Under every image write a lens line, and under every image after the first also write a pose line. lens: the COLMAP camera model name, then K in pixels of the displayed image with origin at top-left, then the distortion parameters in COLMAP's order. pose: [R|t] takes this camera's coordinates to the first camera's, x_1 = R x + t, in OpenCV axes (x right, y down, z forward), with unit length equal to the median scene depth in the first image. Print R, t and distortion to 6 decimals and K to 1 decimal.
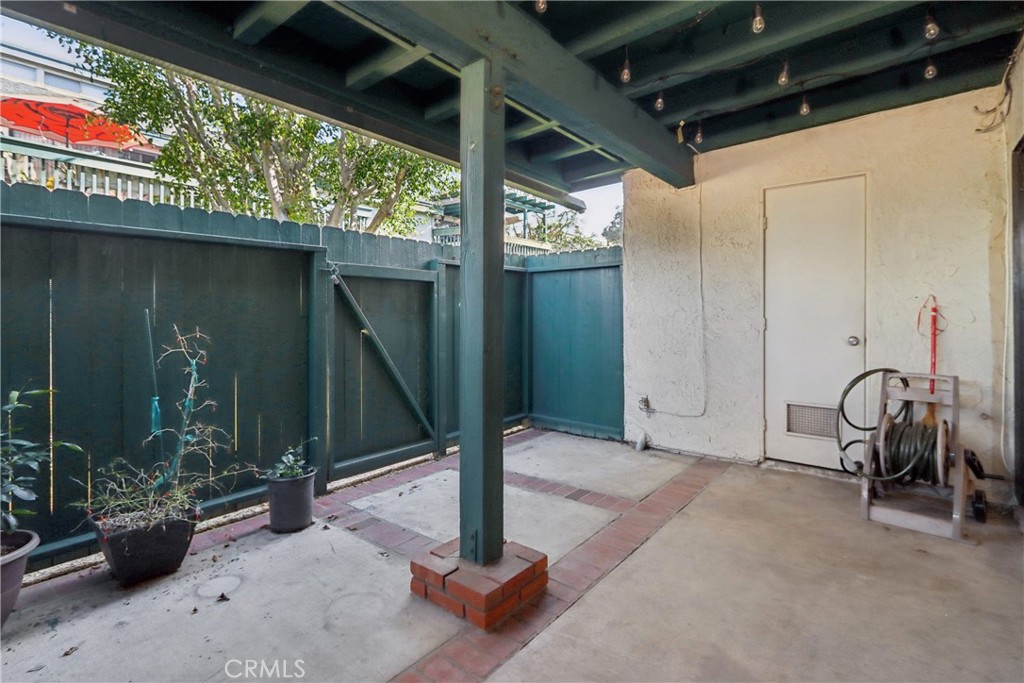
lens RADIAL K [[487.1, 0, 483.5], [0, 487.1, 323.1], [0, 0, 1]] dist [-0.000063, -0.000414]
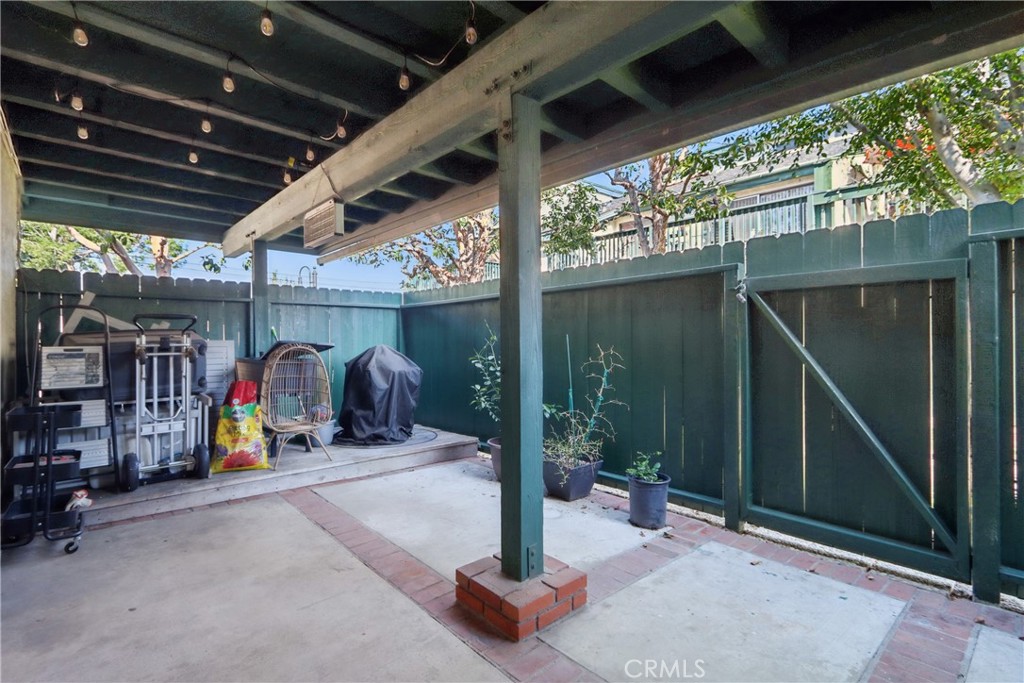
lens RADIAL K [[487.1, 0, 509.8], [0, 487.1, 337.9], [0, 0, 1]] dist [-0.000063, -0.000414]
pose [[-0.129943, 0.004561, -0.991511, 0.670329], [-0.010346, 0.999929, 0.005956, -0.016672], [0.991467, 0.011032, -0.129887, 0.721237]]
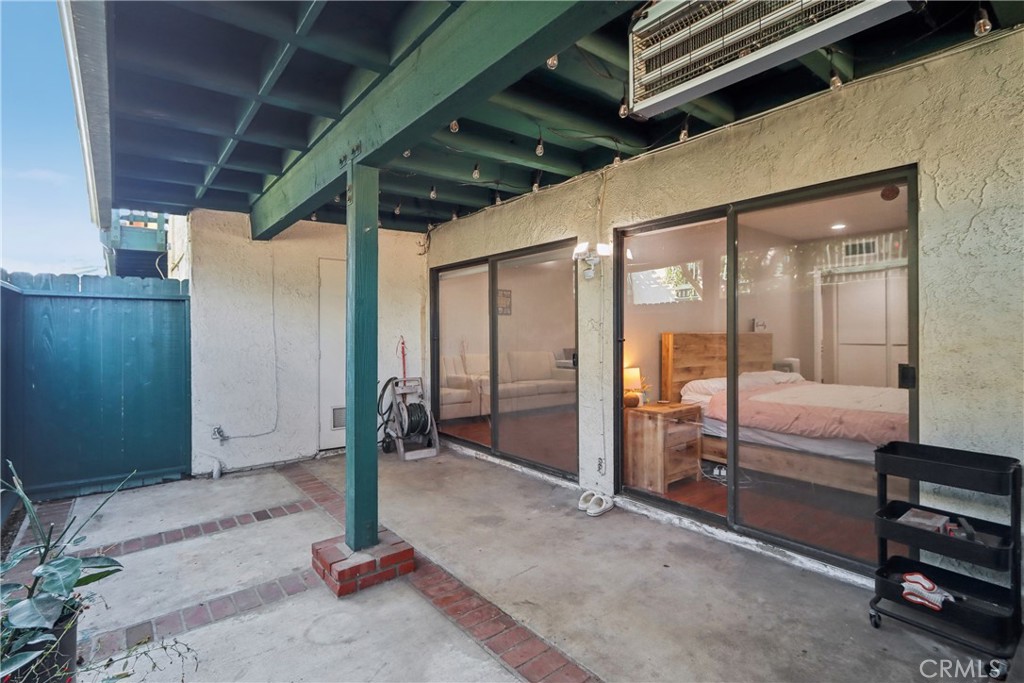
lens RADIAL K [[487.1, 0, 506.5], [0, 487.1, 337.5], [0, 0, 1]] dist [-0.000063, -0.000414]
pose [[0.188709, -0.004249, 0.982024, -0.781241], [0.019914, 0.999802, 0.000499, -0.040365], [-0.981831, 0.019462, 0.188756, 0.241236]]
